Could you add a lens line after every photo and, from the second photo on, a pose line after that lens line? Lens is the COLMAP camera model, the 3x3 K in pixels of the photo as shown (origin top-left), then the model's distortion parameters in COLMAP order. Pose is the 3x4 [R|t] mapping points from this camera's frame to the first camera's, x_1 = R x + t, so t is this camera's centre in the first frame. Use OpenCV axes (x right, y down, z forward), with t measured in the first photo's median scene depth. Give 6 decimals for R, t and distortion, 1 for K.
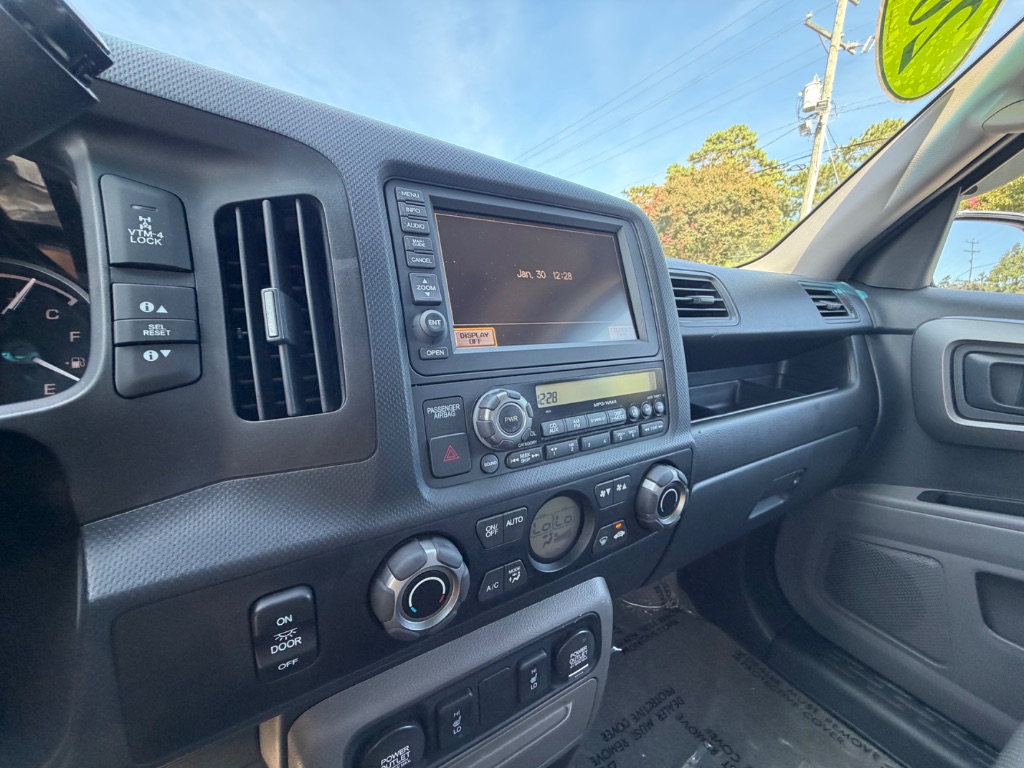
lens RADIAL K [[409.3, 0, 515.3], [0, 409.3, 386.4], [0, 0, 1]] dist [0.001290, 0.000257]
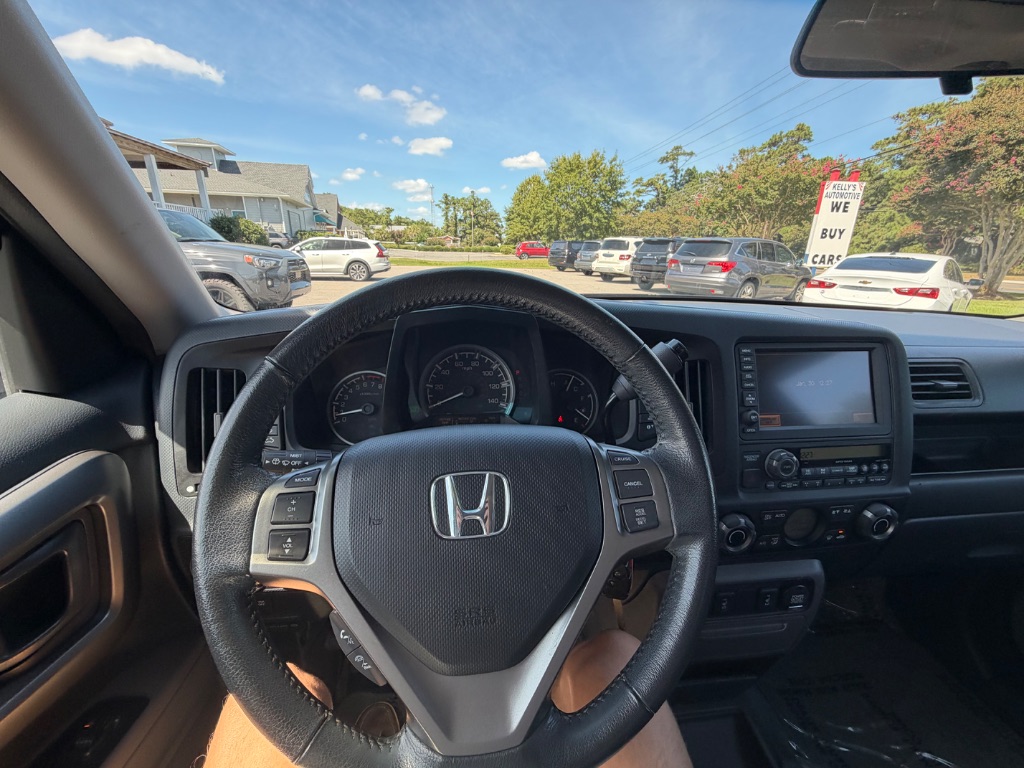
lens RADIAL K [[409.0, 0, 511.9], [0, 409.0, 389.2], [0, 0, 1]] dist [0.000174, -0.000322]
pose [[0.903468, 0.124024, -0.410321, -0.334439], [-0.085692, 0.990163, 0.110605, -0.296836], [0.420003, -0.064767, 0.905209, -1.003091]]
